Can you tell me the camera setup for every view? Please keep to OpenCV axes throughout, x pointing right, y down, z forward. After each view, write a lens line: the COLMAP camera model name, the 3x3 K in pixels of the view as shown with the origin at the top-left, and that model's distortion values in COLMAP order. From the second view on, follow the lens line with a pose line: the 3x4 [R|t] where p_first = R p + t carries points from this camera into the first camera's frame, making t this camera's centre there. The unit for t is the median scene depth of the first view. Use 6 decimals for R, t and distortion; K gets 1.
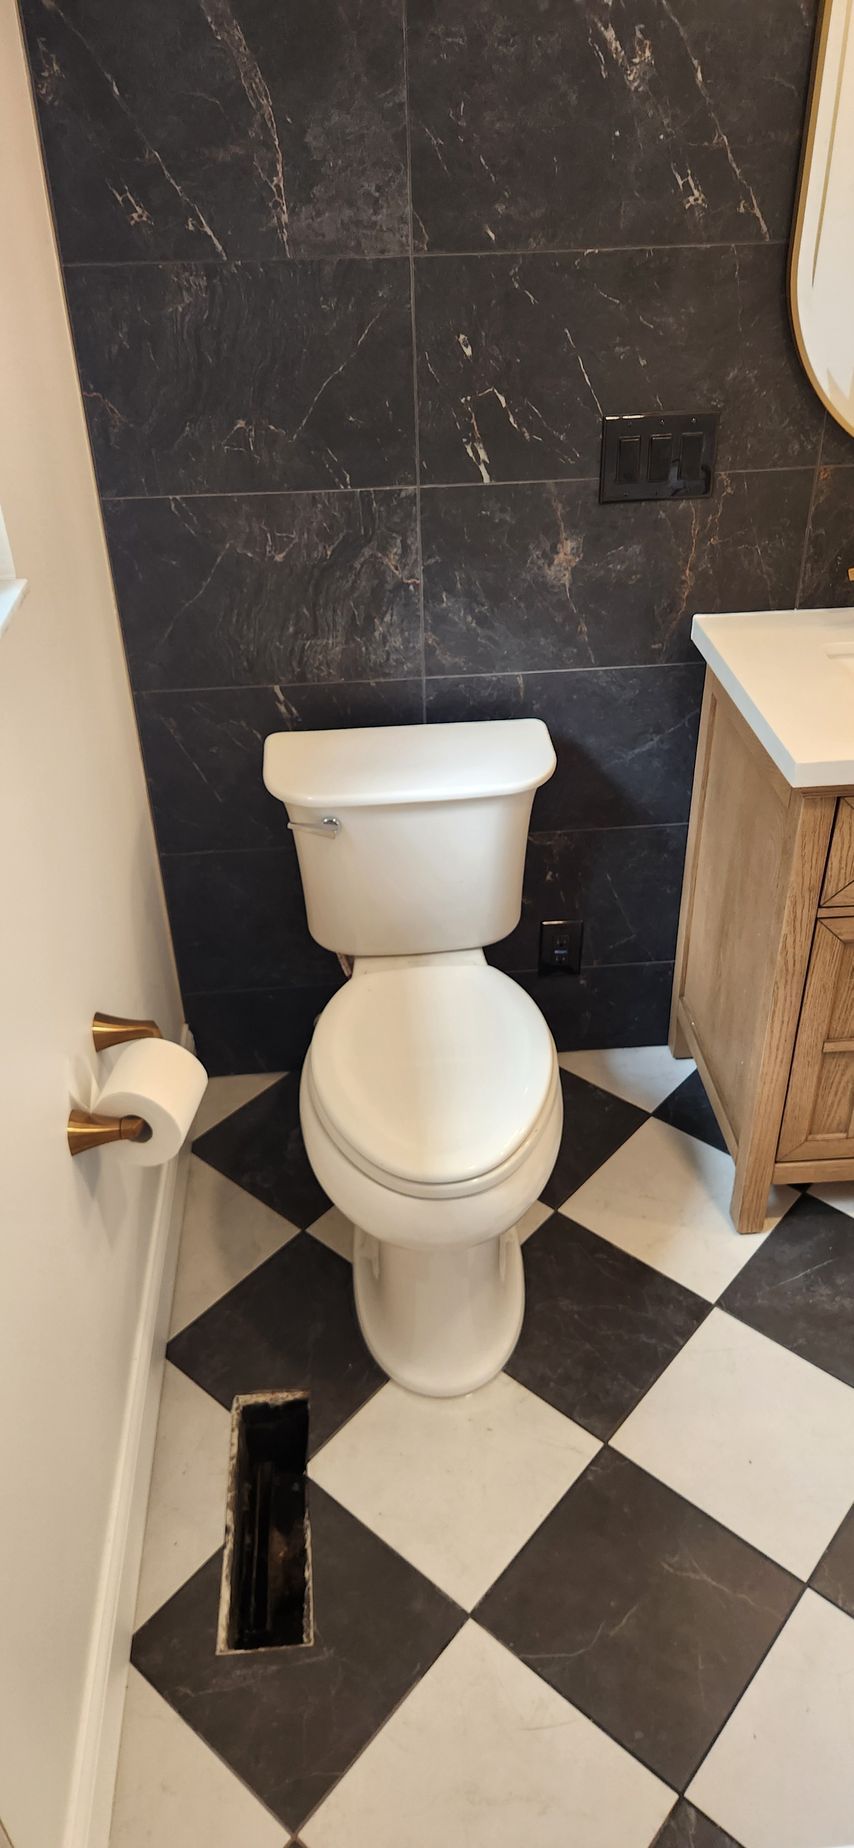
lens RADIAL K [[1252.4, 0, 427.3], [0, 1252.4, 916.8], [0, 0, 1]] dist [0.078072, -0.079031]
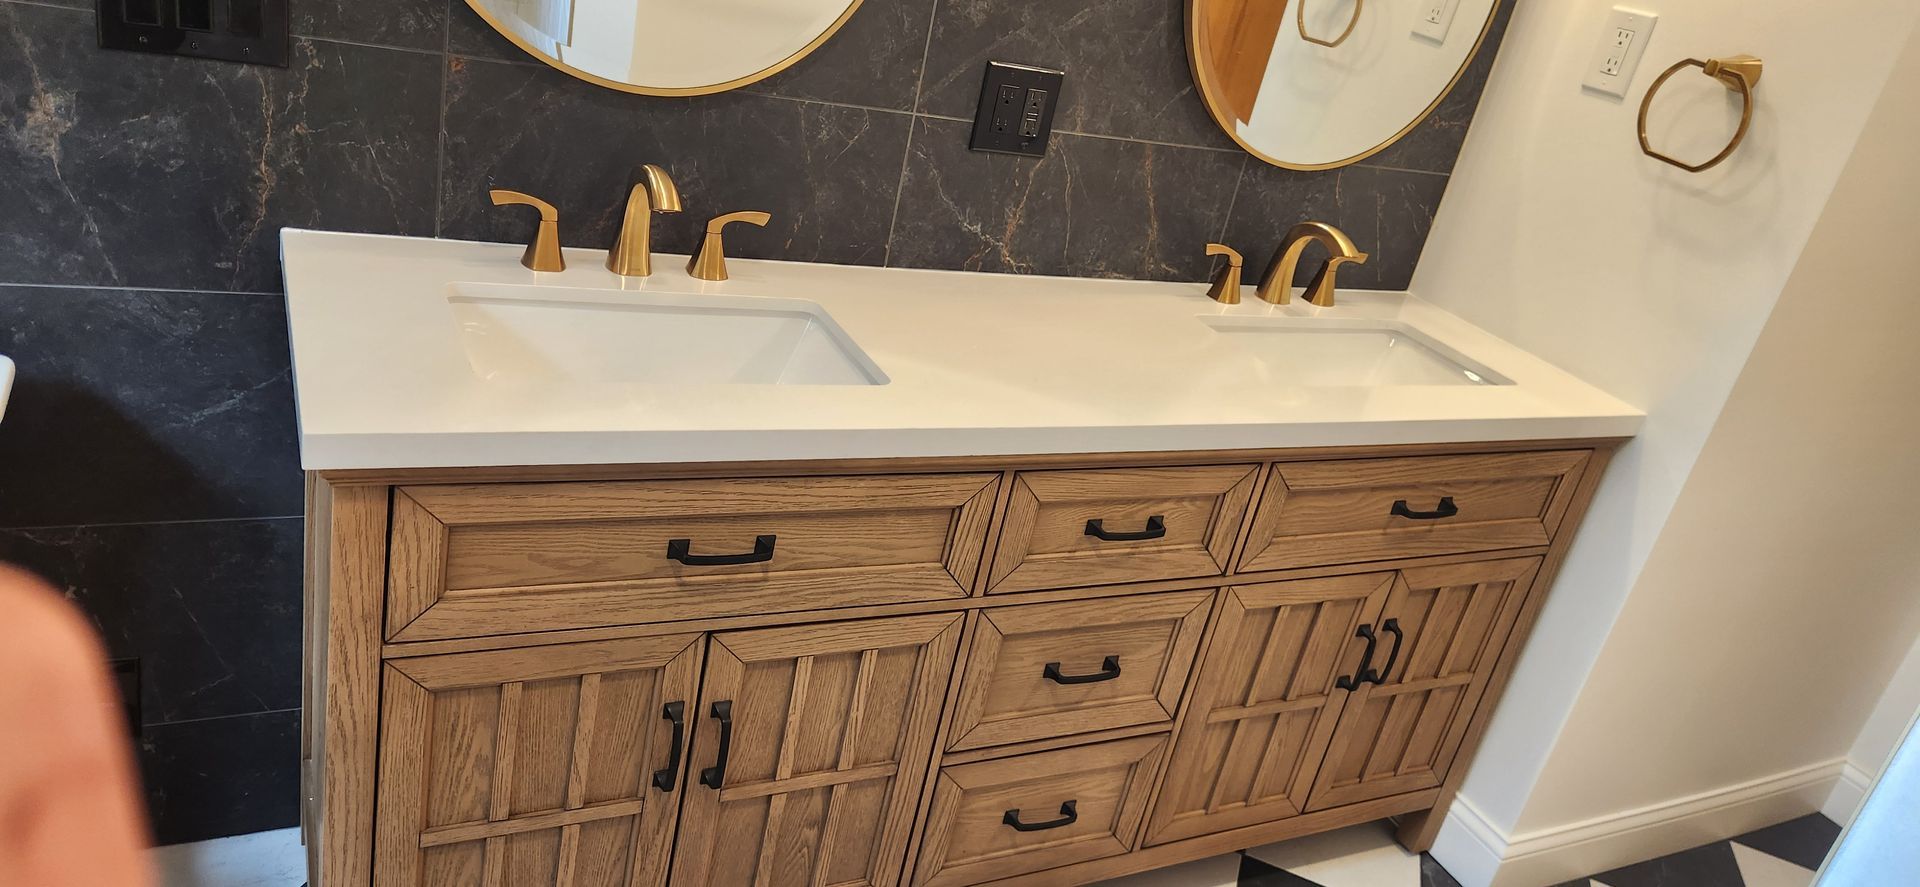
lens RADIAL K [[1301.2, 0, 960.0], [0, 1301.2, 443.5], [0, 0, 1]] dist [0.078072, -0.079031]
pose [[0.898894, 0.037468, 0.436560, 0.243521], [0.016319, 0.992783, -0.118808, -0.022590], [-0.437861, 0.113920, 0.891796, 0.180676]]
